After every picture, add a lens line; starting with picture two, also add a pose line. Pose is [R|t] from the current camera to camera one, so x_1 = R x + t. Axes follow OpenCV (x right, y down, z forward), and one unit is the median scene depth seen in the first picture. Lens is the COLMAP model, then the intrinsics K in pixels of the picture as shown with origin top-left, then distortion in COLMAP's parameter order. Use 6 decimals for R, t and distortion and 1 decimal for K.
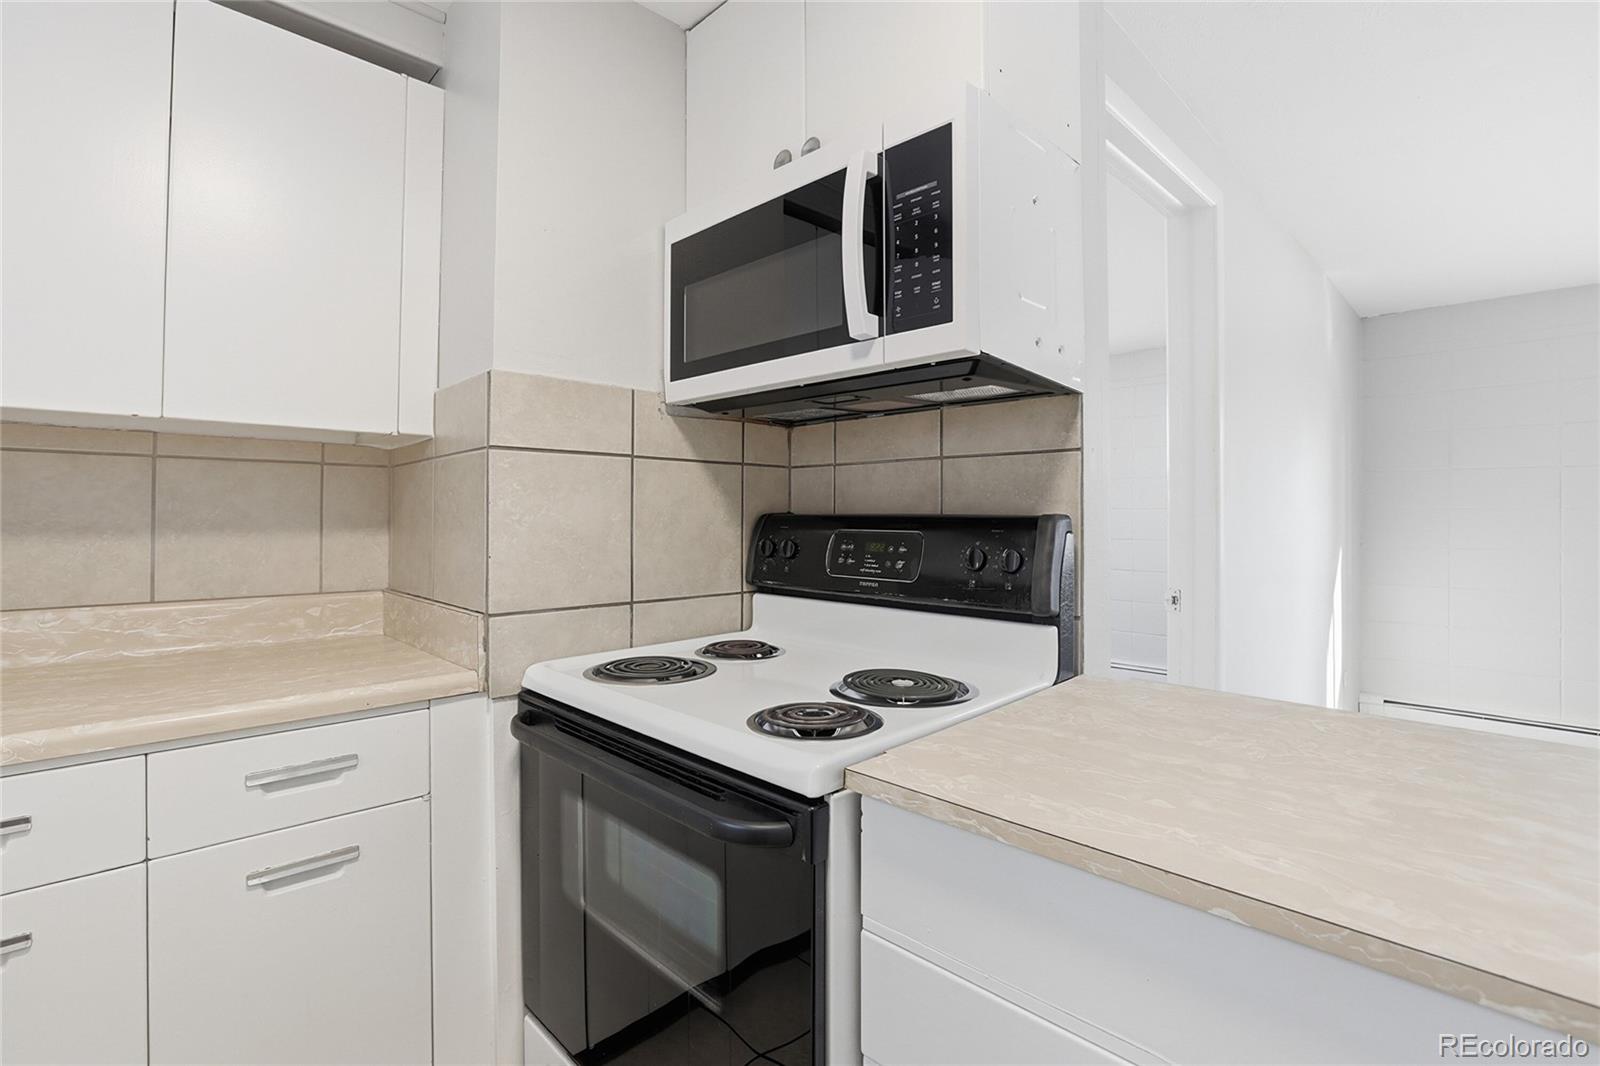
lens RADIAL K [[742.4, 0, 800.0], [0, 742.4, 517.9], [0, 0, 1]] dist [-0.060833, 0.025503]
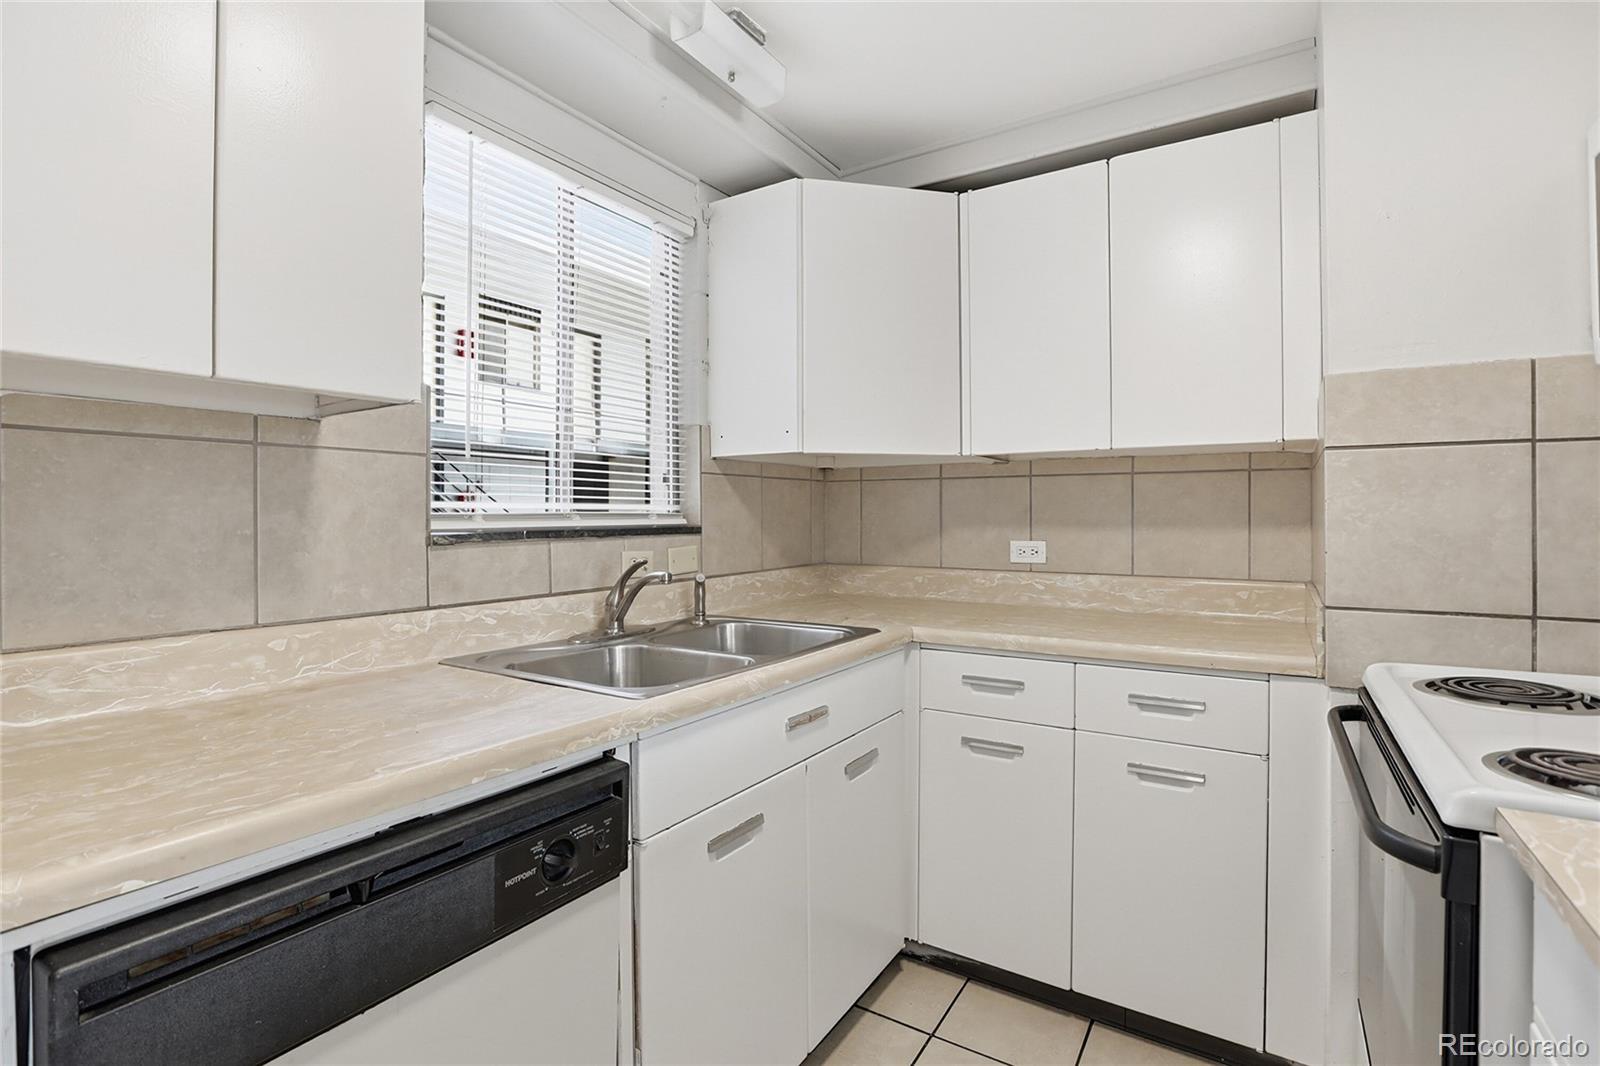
lens RADIAL K [[742.4, 0, 800.0], [0, 742.4, 517.9], [0, 0, 1]] dist [-0.060833, 0.025503]
pose [[0.229152, -0.000789, -0.973390, 0.379389], [0.001402, 0.999999, -0.000481, 0.002698], [0.973390, -0.001254, 0.229153, 0.016031]]
